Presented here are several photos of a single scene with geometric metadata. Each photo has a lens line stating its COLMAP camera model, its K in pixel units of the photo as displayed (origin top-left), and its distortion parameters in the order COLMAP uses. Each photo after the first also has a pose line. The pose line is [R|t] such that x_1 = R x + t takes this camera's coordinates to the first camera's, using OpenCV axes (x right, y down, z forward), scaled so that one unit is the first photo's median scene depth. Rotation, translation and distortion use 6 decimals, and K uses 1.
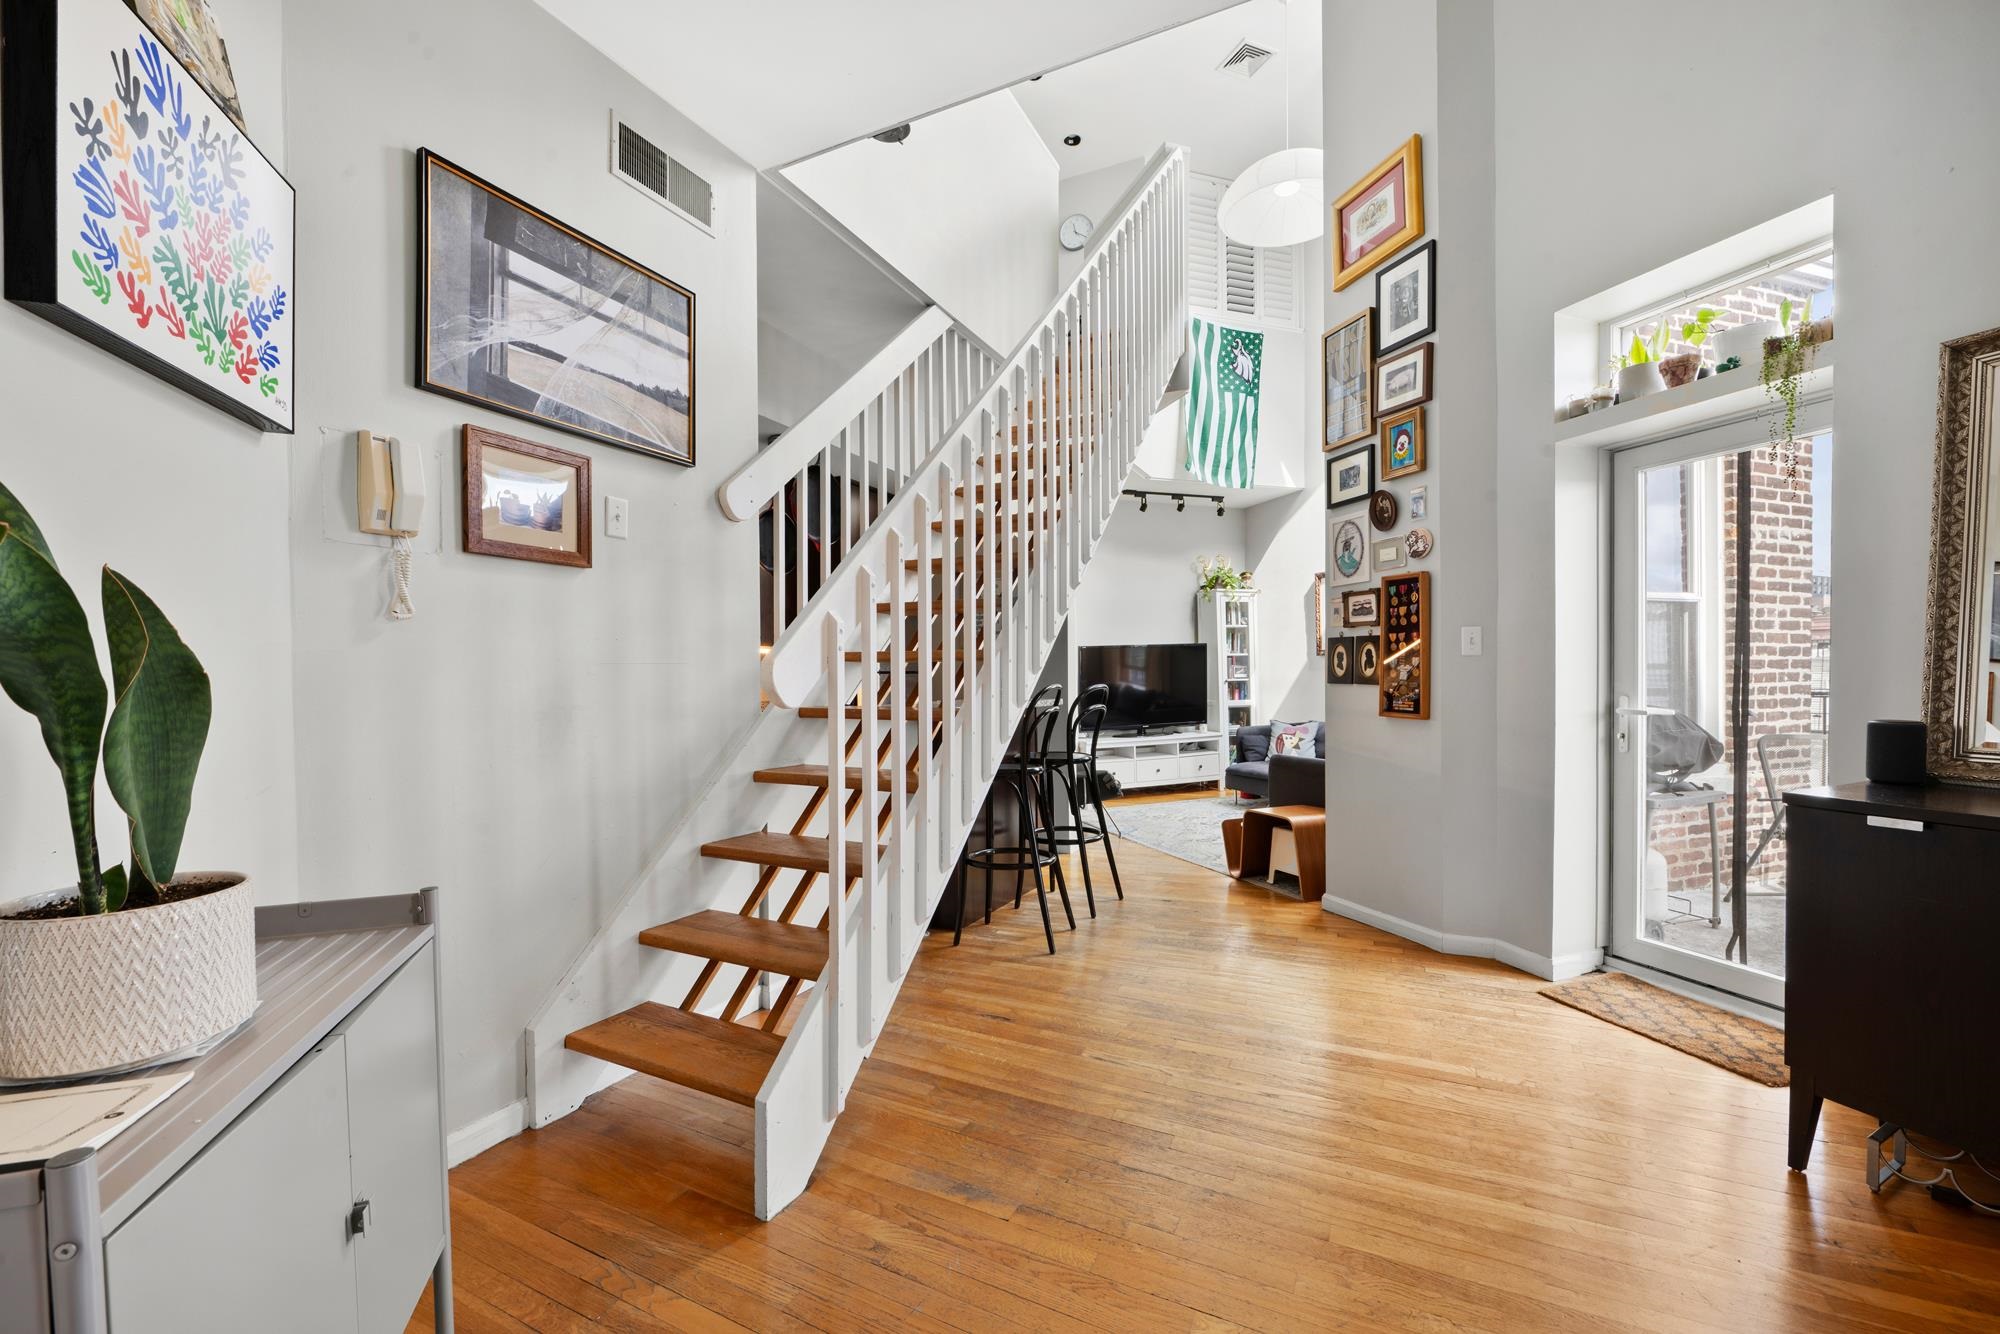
lens RADIAL K [[808.9, 0, 995.7], [0, 808.9, 680.3], [0, 0, 1]] dist [-0.001056, -0.003333]
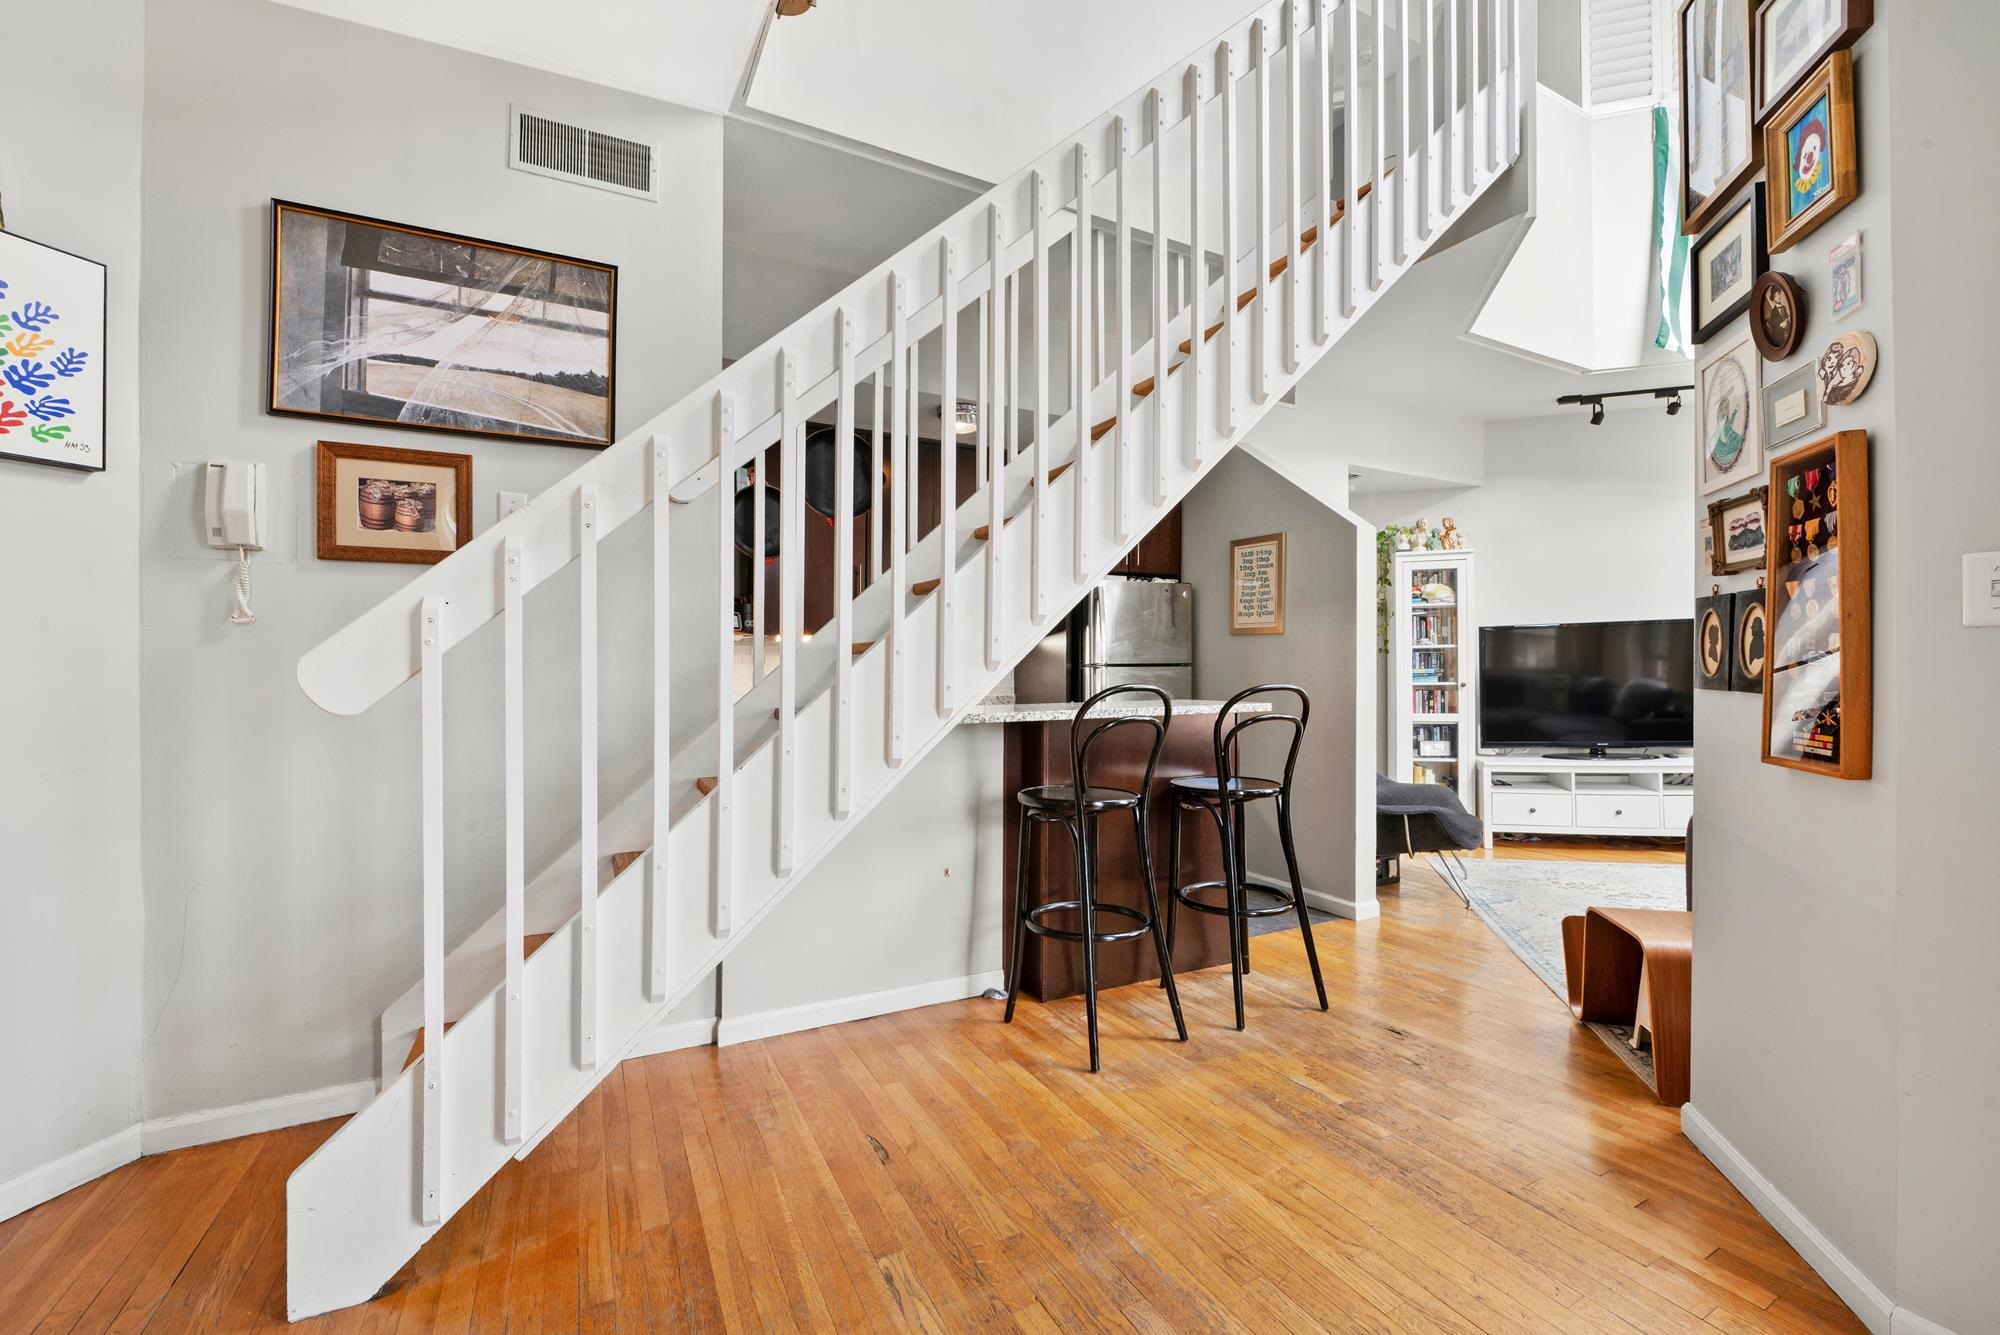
lens RADIAL K [[804.1, 0, 990.7], [0, 804.1, 671.8], [0, 0, 1]] dist [0.000897, -0.004438]
pose [[0.803267, 0.004449, -0.595603, 0.430274], [-0.003028, 0.999990, 0.003387, -0.008740], [0.595612, -0.000917, 0.803272, 0.407121]]
